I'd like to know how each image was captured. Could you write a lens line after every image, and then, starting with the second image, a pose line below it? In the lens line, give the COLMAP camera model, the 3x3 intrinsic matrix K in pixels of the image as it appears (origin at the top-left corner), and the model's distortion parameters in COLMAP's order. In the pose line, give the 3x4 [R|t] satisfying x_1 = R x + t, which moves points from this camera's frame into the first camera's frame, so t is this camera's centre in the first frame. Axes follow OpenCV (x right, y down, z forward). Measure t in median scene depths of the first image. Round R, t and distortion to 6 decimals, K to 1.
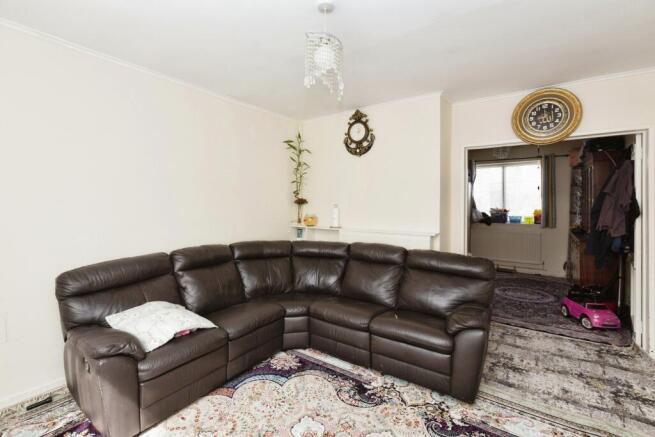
lens RADIAL K [[296.7, 0, 325.2], [0, 296.7, 206.4], [0, 0, 1]] dist [0.000646, 0.000175]
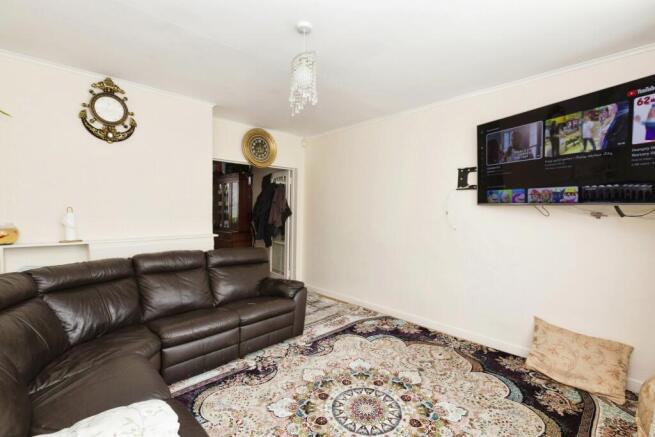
lens RADIAL K [[286.5, 0, 325.0], [0, 286.5, 239.1], [0, 0, 1]] dist [0.000284, -0.000028]
pose [[0.203144, -0.100614, 0.973966, -0.597023], [0.004308, 0.994789, 0.101867, 0.002834], [-0.979139, -0.016498, 0.202519, 0.372793]]
